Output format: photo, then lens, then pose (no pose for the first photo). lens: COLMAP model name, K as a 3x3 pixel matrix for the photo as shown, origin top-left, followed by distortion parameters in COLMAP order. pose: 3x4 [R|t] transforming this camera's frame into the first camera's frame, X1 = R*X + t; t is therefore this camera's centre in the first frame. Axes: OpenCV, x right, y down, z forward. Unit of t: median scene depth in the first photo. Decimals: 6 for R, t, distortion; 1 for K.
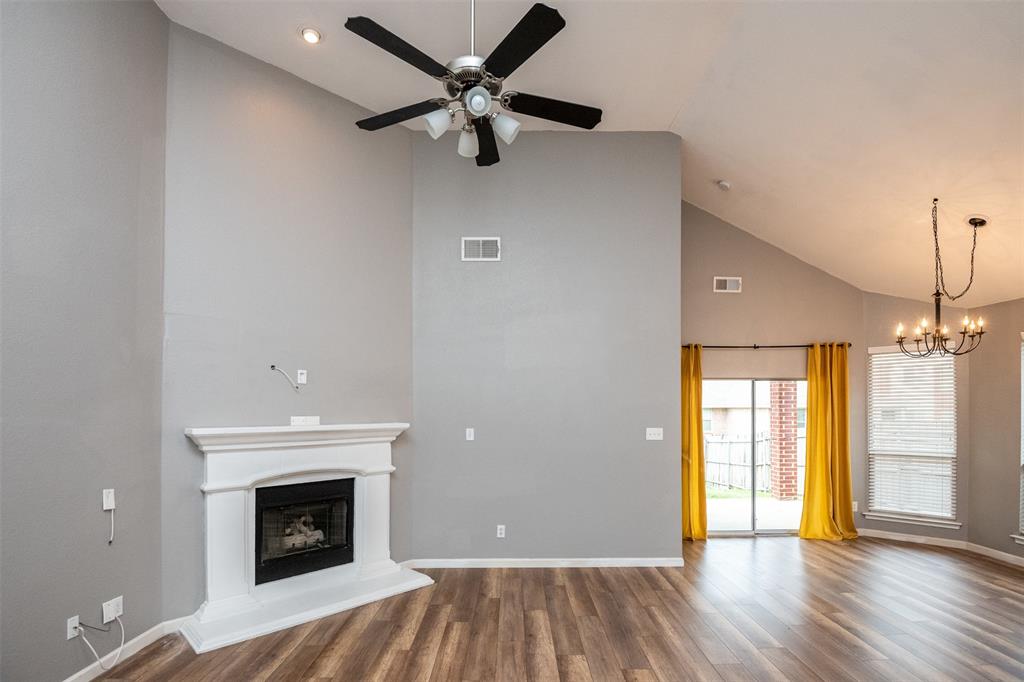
lens RADIAL K [[493.3, 0, 513.7], [0, 493.3, 405.5], [0, 0, 1]] dist [-0.001045, -0.025079]
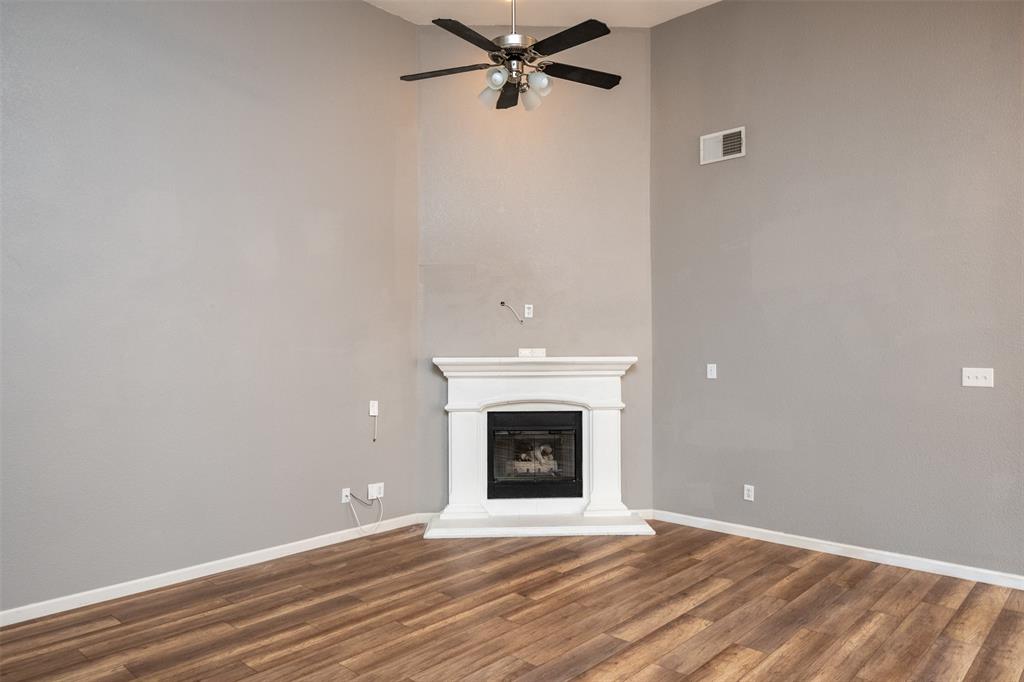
lens RADIAL K [[692.9, 0, 512.0], [0, 692.9, 341.0], [0, 0, 1]] dist [0.061275, -0.058190]
pose [[0.729274, -0.006131, -0.684195, 0.532471], [0.009199, 0.999957, 0.000844, 0.004302], [0.684160, -0.006909, 0.729299, -0.104615]]
